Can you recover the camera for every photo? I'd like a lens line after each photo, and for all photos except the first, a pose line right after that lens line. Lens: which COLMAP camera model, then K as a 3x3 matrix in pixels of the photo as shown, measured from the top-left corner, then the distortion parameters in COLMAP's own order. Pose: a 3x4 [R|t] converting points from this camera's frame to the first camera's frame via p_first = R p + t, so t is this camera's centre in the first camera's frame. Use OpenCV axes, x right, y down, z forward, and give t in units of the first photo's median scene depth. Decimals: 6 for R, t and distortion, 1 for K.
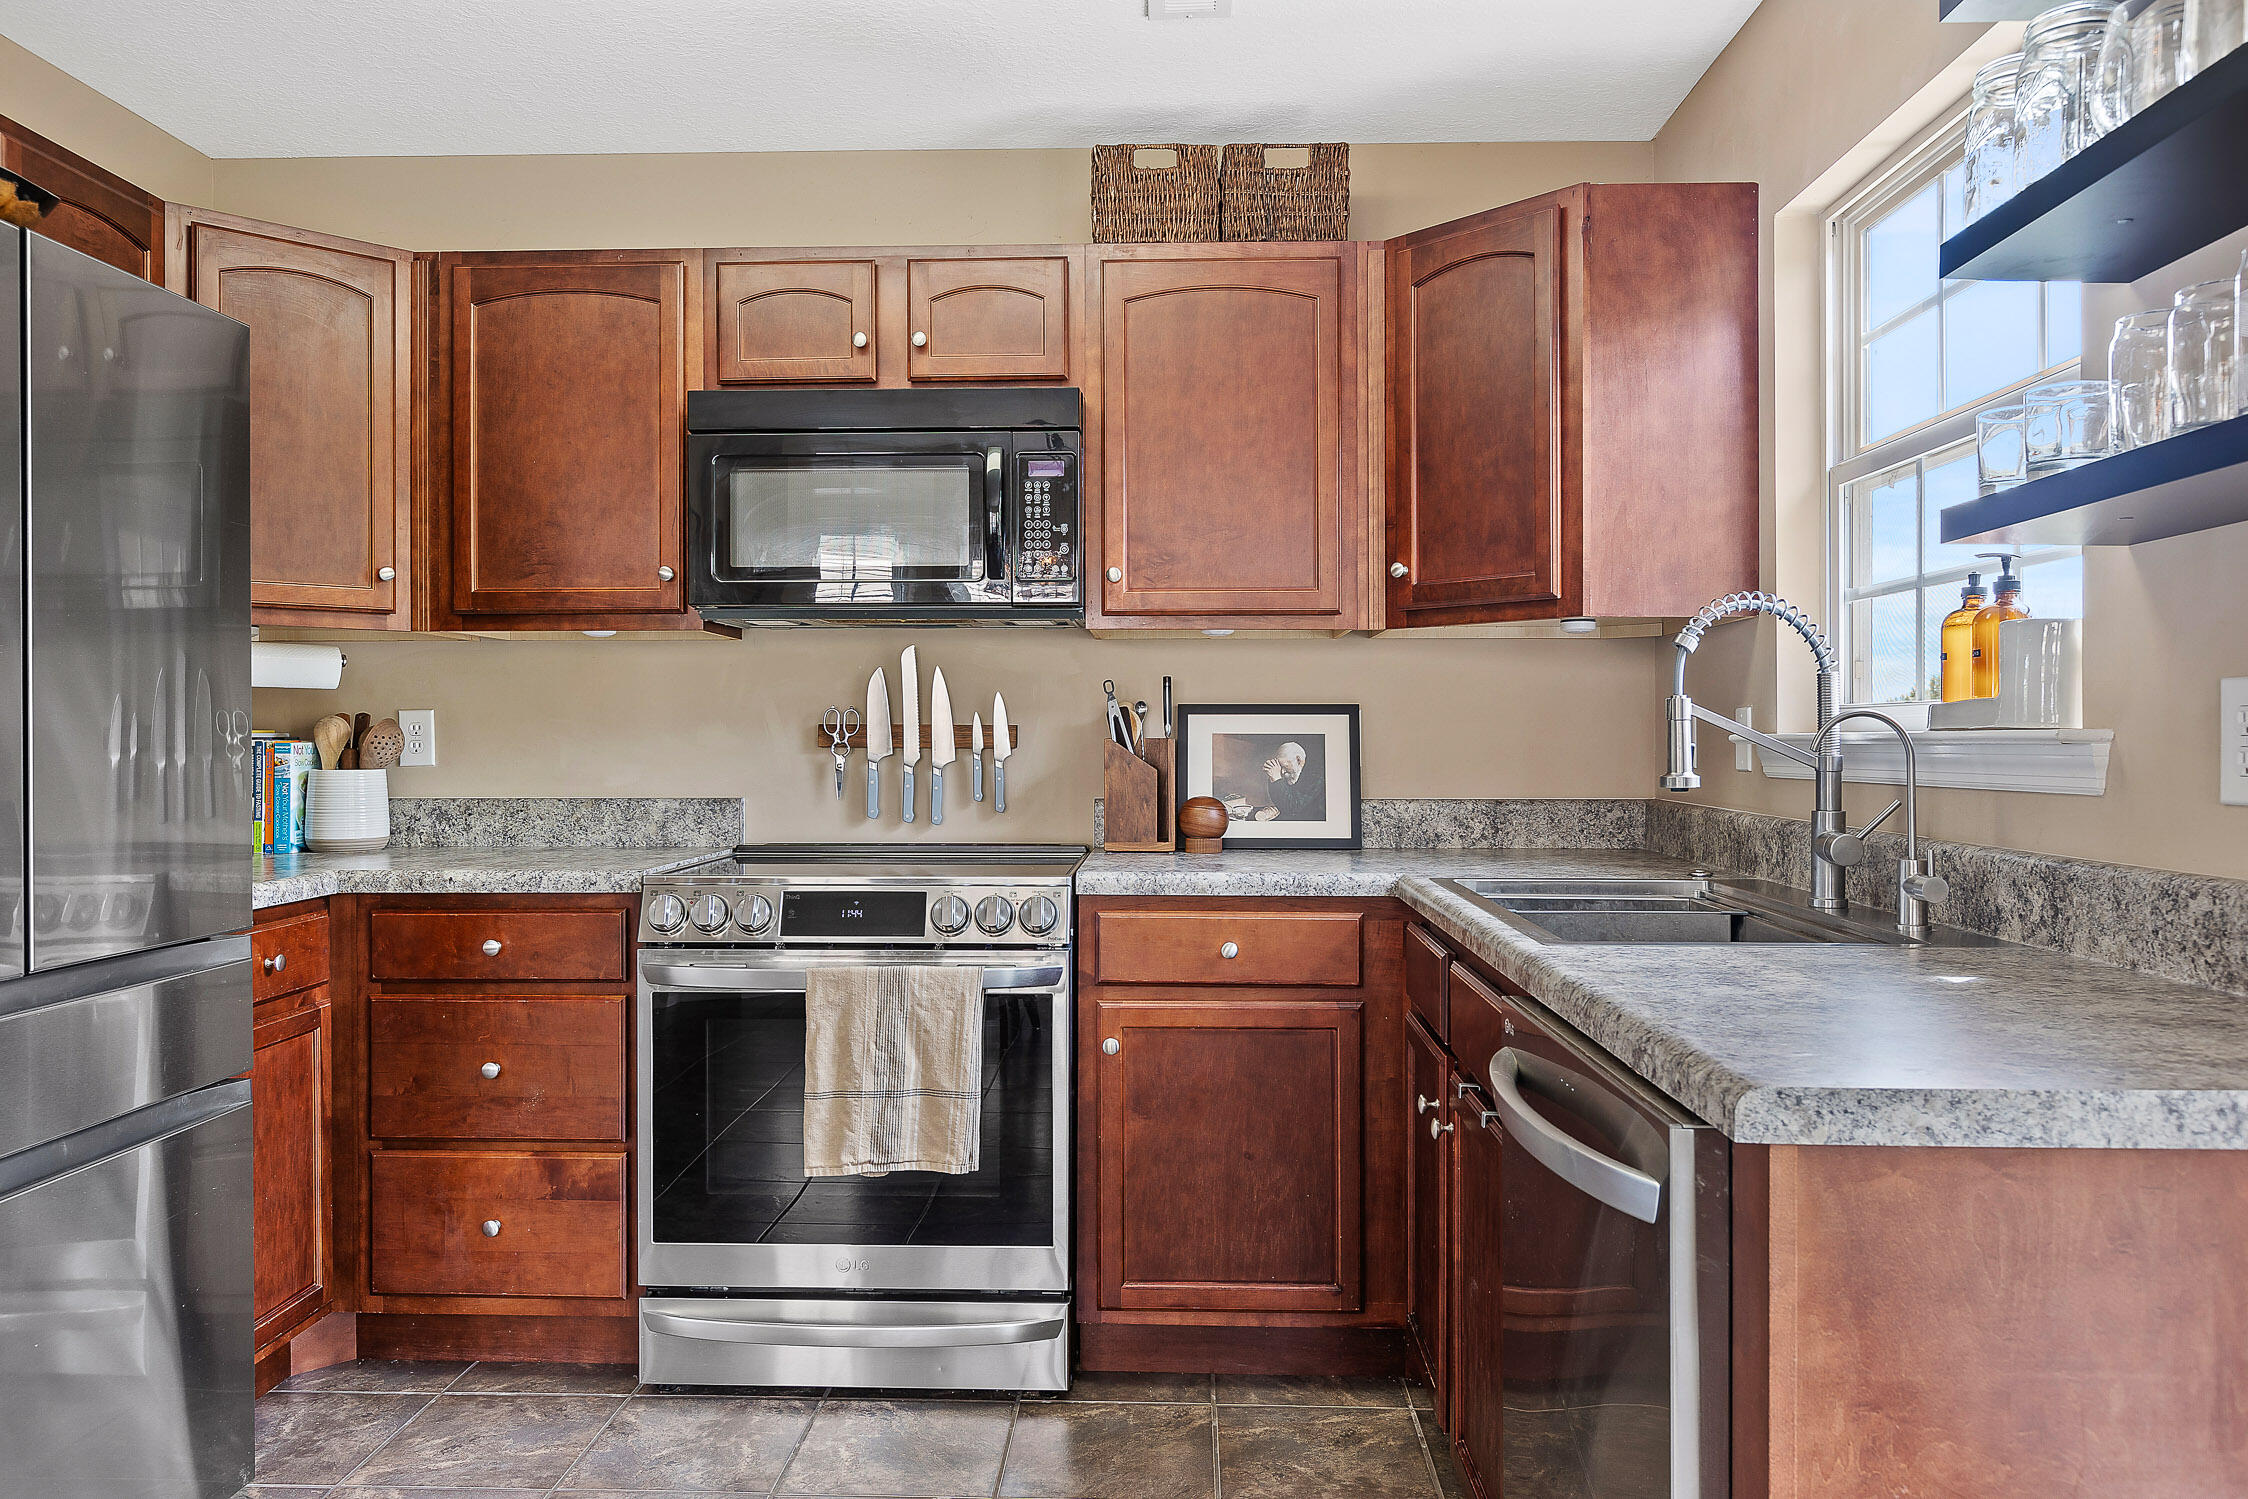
lens RADIAL K [[1590.6, 0, 1125.4], [0, 1590.6, 734.0], [0, 0, 1]] dist [-0.001482, -0.002977]
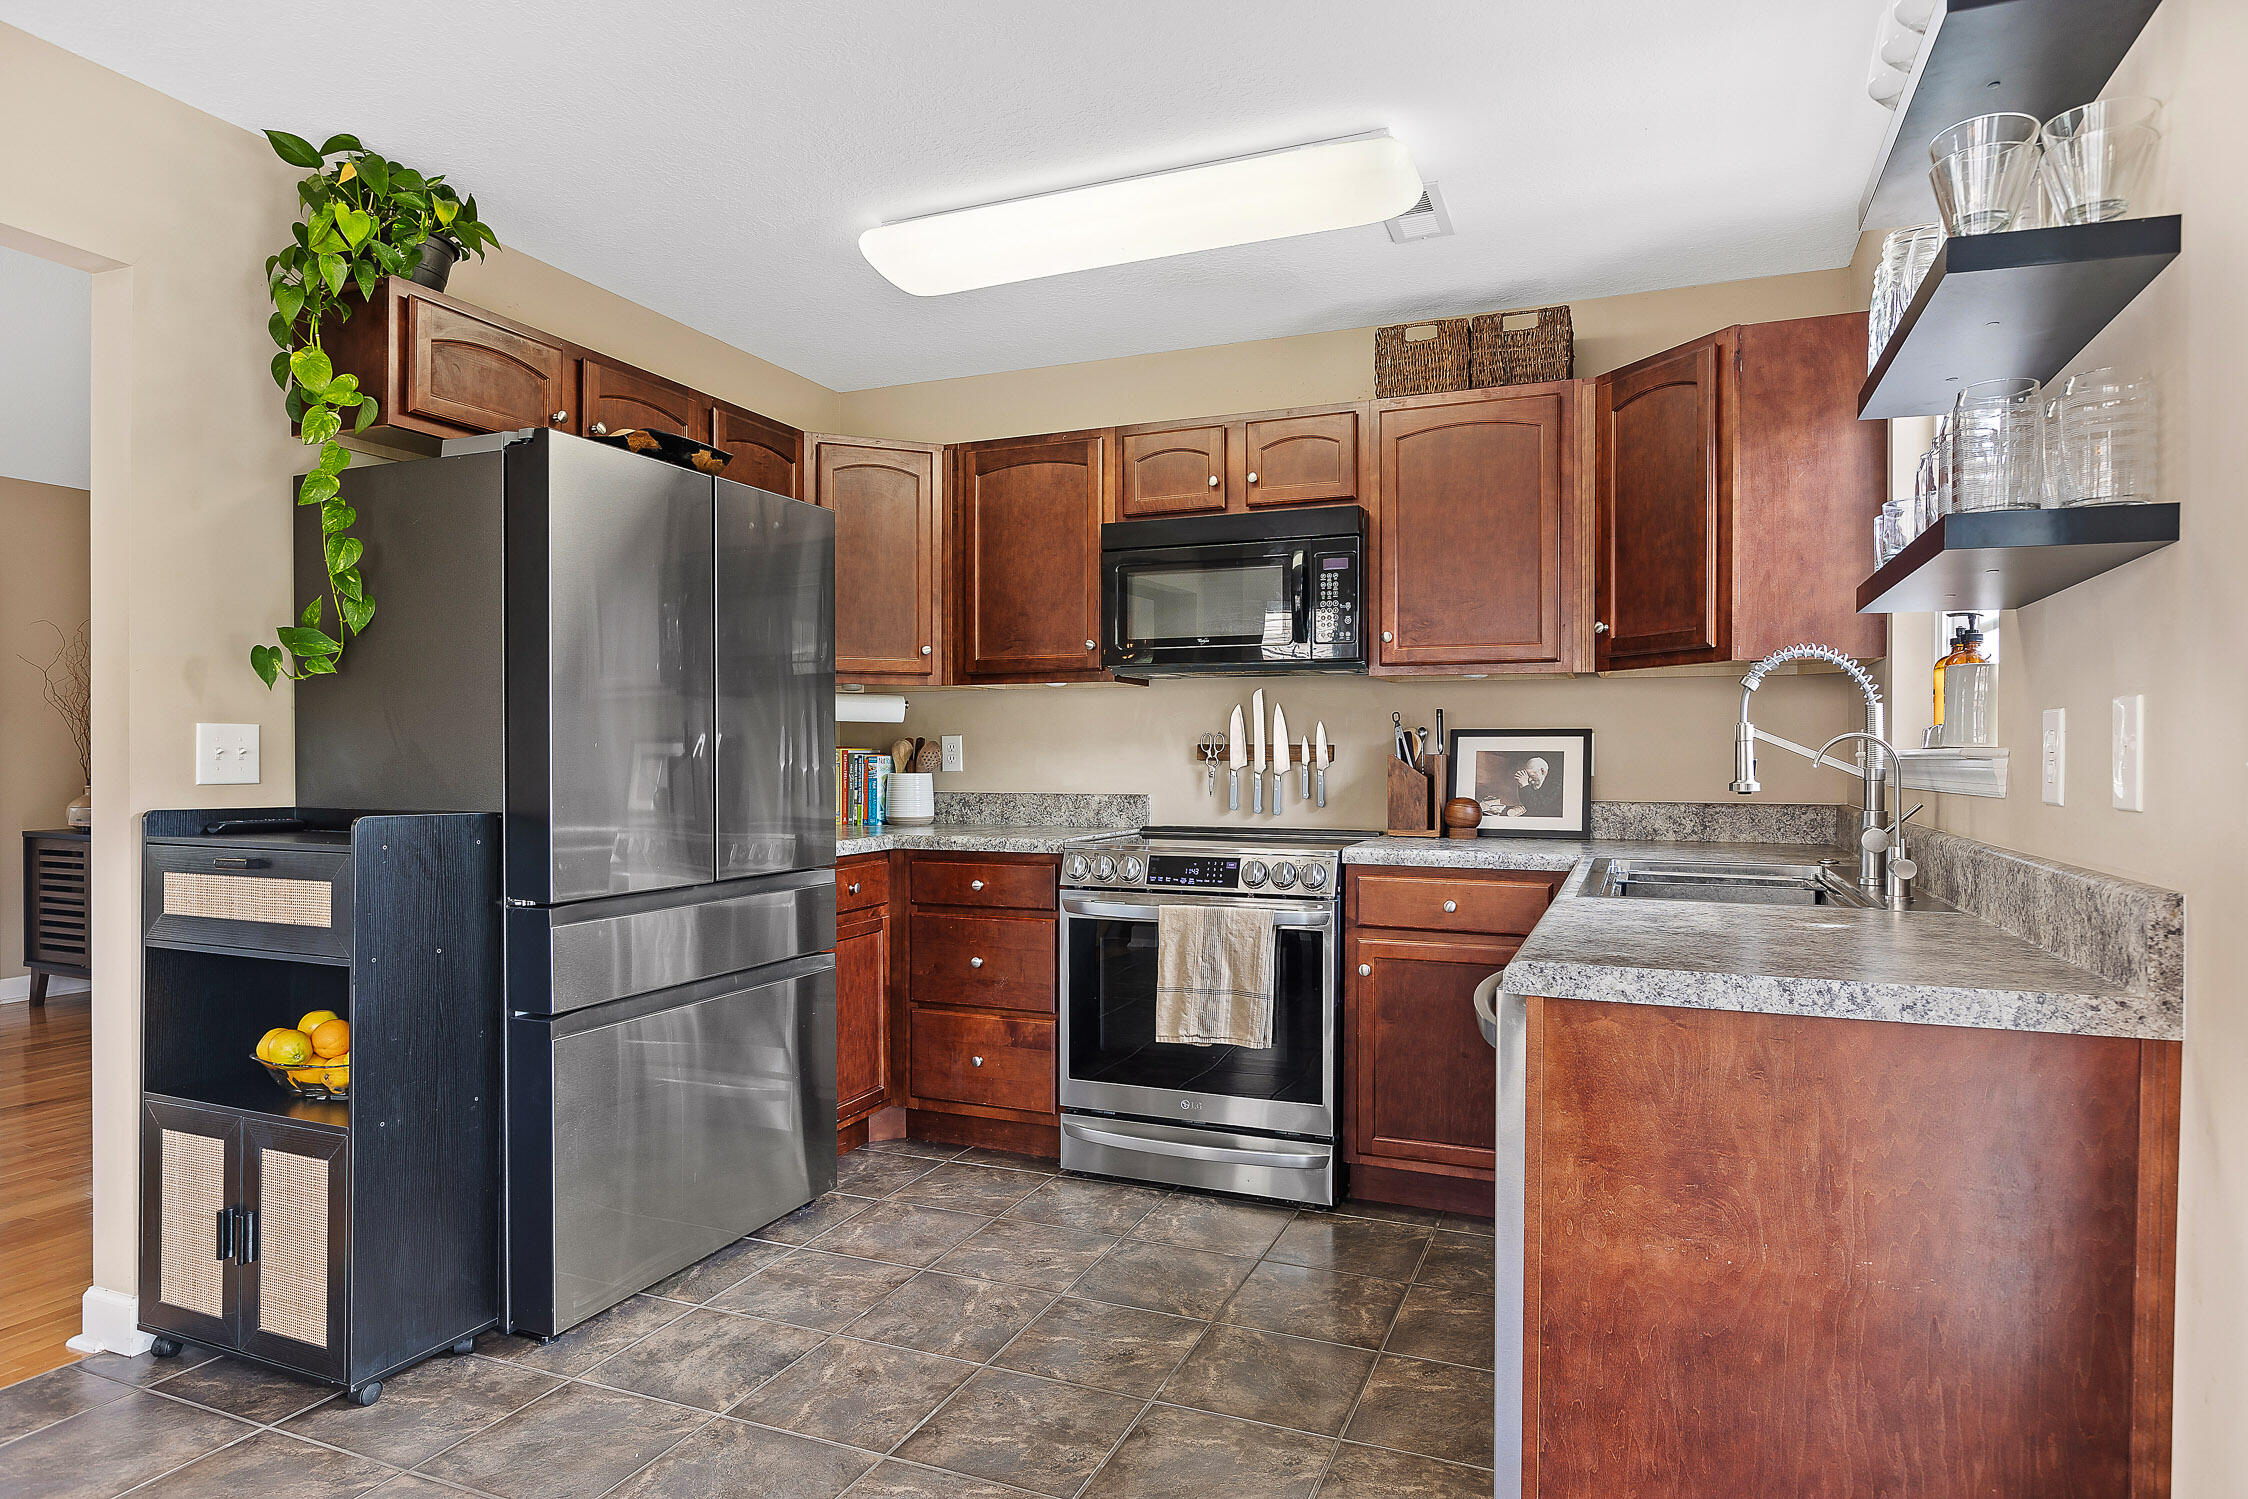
lens RADIAL K [[1350.5, 0, 1122.8], [0, 1350.5, 761.2], [0, 0, 1]] dist [-0.007258, -0.000028]
pose [[0.932777, 0.003242, -0.360439, 0.219593], [-0.000651, 0.999973, 0.007310, 0.000213], [0.360453, -0.006584, 0.932754, -0.202374]]
